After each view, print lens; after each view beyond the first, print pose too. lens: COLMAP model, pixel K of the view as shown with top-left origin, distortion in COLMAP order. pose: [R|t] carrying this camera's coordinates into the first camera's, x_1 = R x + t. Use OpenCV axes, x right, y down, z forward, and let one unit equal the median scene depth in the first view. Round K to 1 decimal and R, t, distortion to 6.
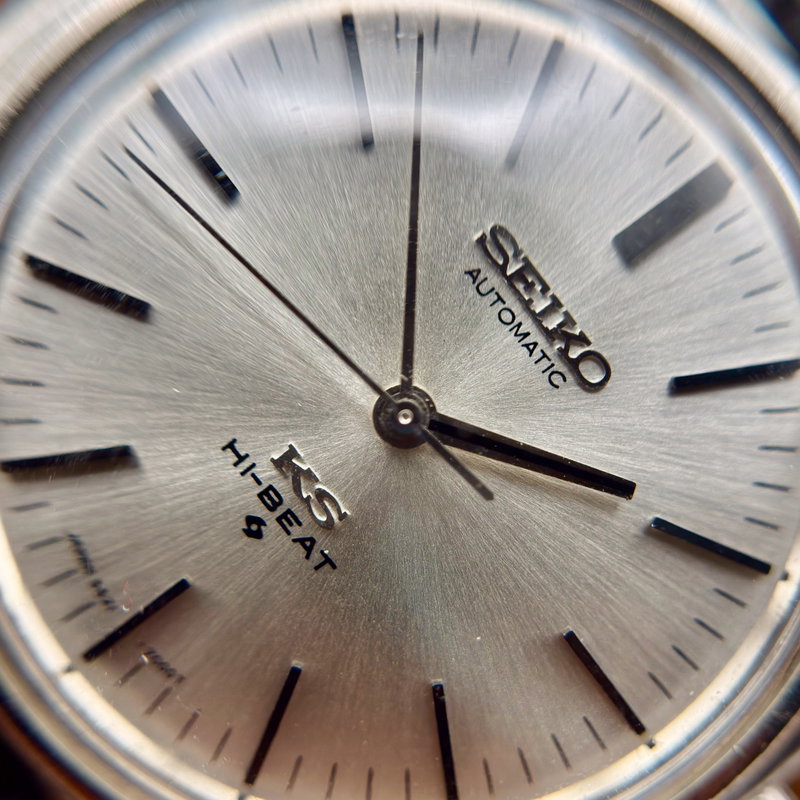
lens RADIAL K [[1236.7, 0, 426.1], [0, 1236.7, 440.8], [0, 0, 1]] dist [0.455227, -0.003931]
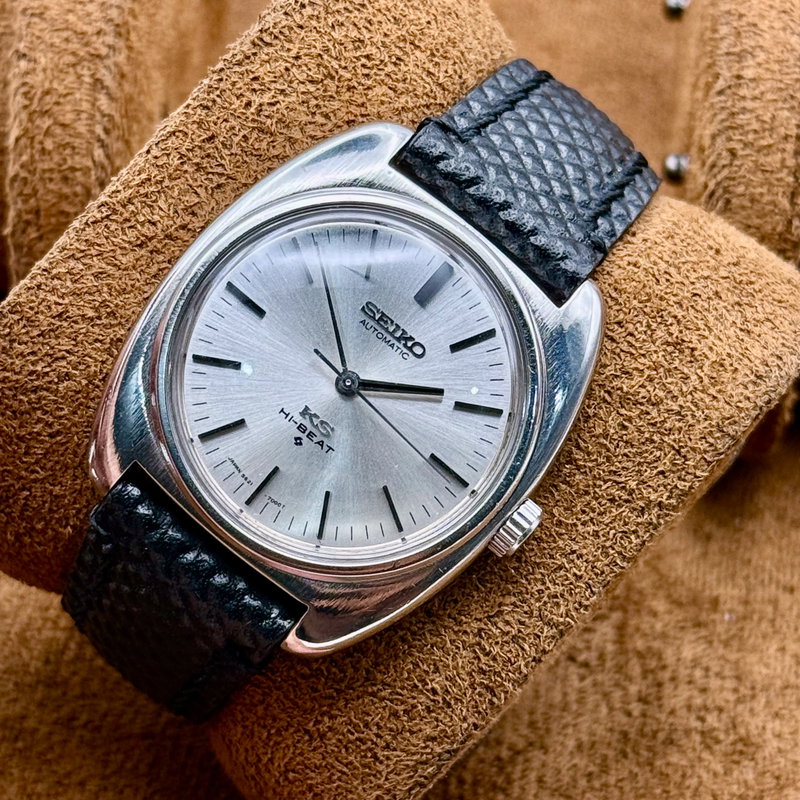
lens RADIAL K [[2597.9, 0, 400.0], [0, 2597.9, 400.0], [0, 0, 1]] dist [-0.068841, 1.645137]
pose [[0.975784, -0.216677, 0.029943, -0.078032], [0.218423, 0.972534, -0.080428, 0.447563], [-0.011694, 0.085021, 0.996311, -4.123940]]
